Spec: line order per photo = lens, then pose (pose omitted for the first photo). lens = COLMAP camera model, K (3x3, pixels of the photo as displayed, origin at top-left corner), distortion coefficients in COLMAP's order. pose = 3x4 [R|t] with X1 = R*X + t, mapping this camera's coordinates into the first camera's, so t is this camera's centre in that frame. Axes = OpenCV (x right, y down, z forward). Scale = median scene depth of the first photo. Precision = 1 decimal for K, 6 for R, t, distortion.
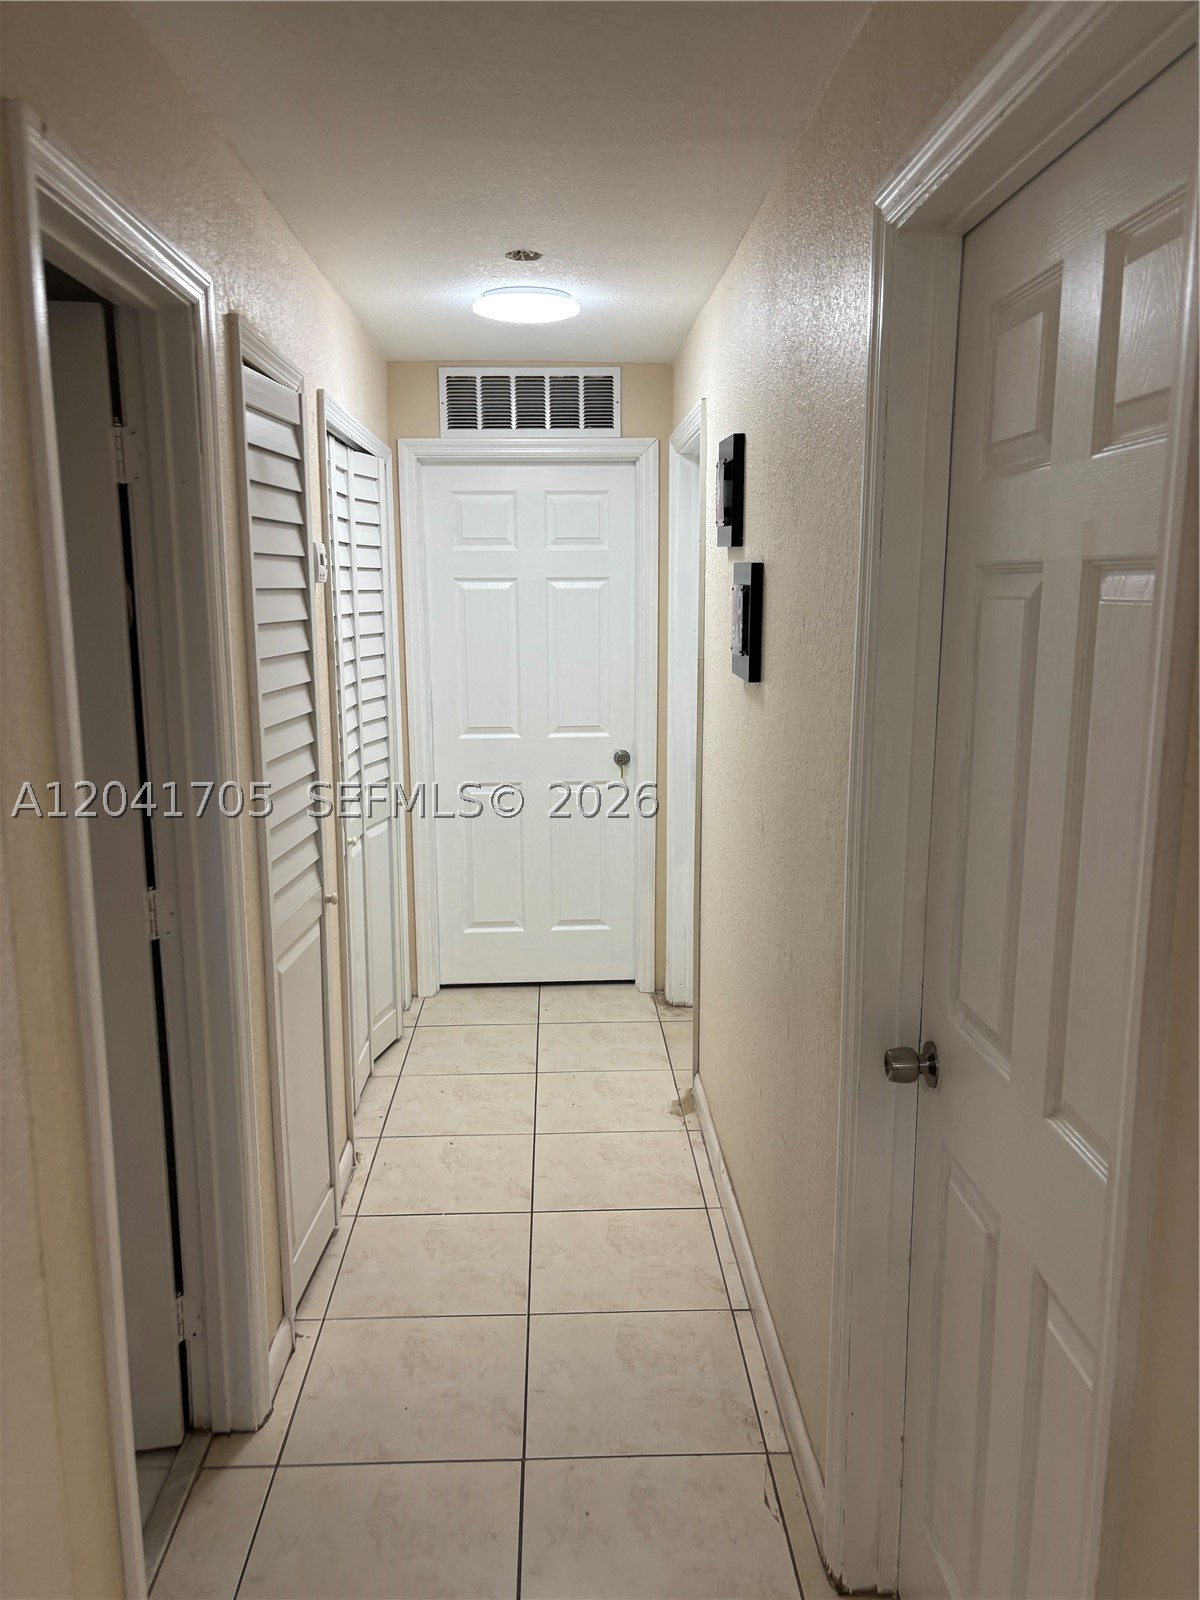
lens RADIAL K [[1184.9, 0, 600.0], [0, 1184.9, 800.0], [0, 0, 1]] dist [0.042818, -0.011363]
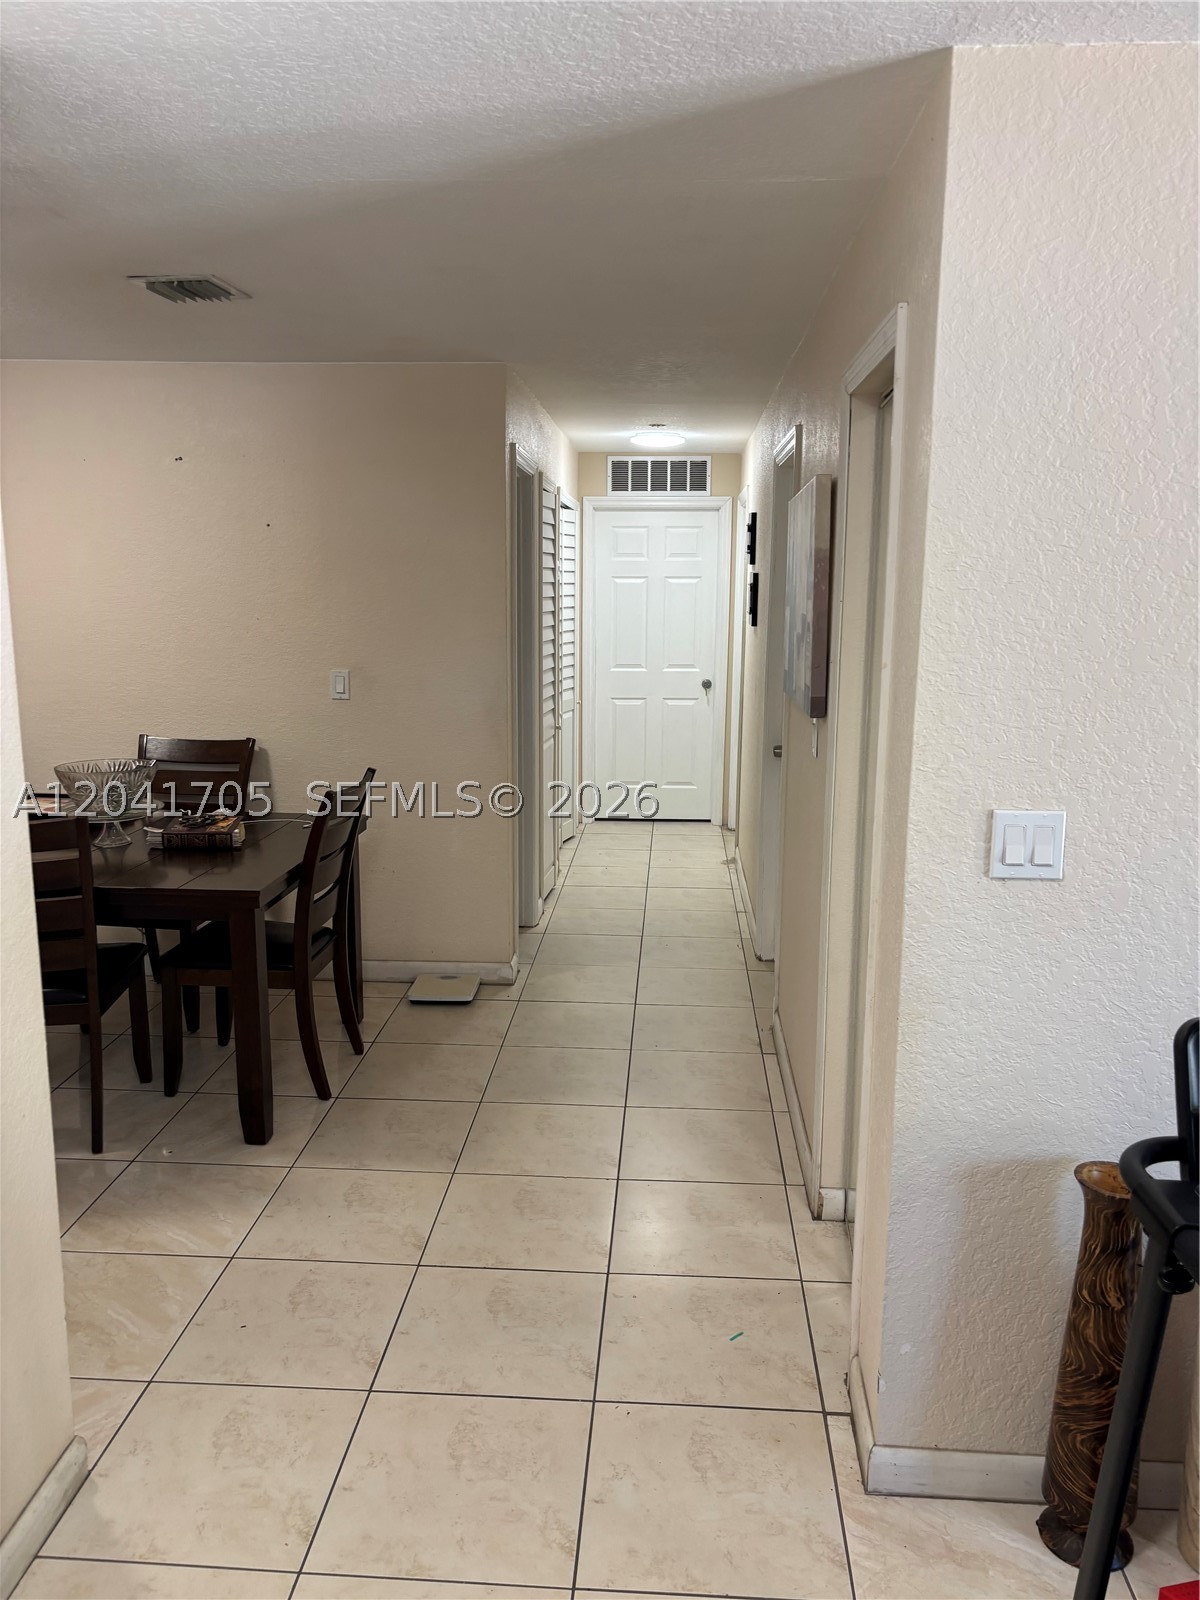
lens RADIAL K [[1184.9, 0, 600.0], [0, 1184.9, 800.0], [0, 0, 1]] dist [0.042818, -0.011363]
pose [[0.994651, 0.031513, -0.098364, 0.042073], [-0.030961, 0.999495, 0.007138, 0.131728], [0.098539, -0.004054, 0.995125, -0.747739]]
